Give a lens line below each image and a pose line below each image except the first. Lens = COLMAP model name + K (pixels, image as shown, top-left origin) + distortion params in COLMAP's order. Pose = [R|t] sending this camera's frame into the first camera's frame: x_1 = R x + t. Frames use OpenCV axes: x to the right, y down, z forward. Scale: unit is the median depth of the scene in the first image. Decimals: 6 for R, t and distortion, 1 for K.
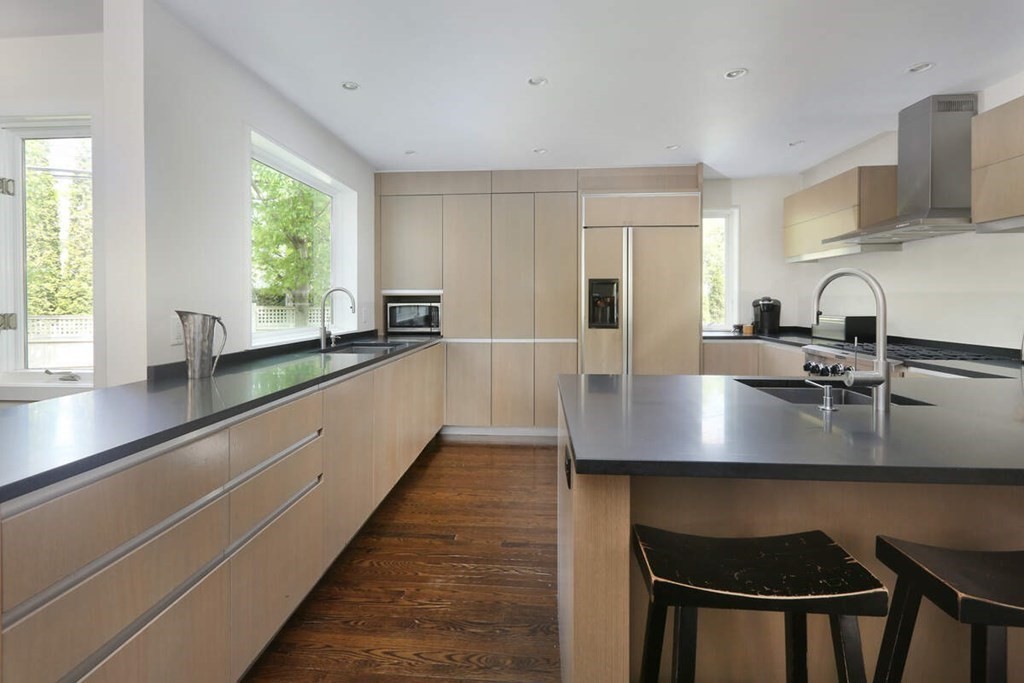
lens RADIAL K [[460.2, 0, 507.4], [0, 460.2, 304.8], [0, 0, 1]] dist [0.016624, 0.000128]
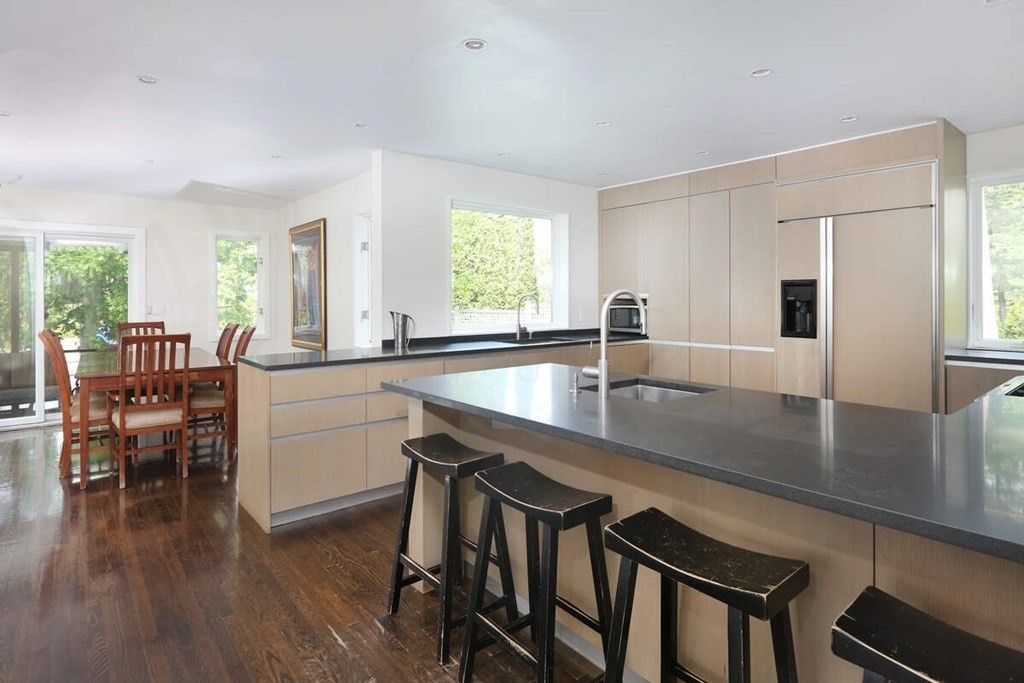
lens RADIAL K [[548.7, 0, 508.4], [0, 548.7, 296.6], [0, 0, 1]] dist [-0.001289, -0.000186]
pose [[0.695407, -0.000916, -0.718616, 0.570631], [-0.004572, 0.999973, -0.005700, -0.017285], [0.718602, 0.007250, 0.695384, -0.097638]]
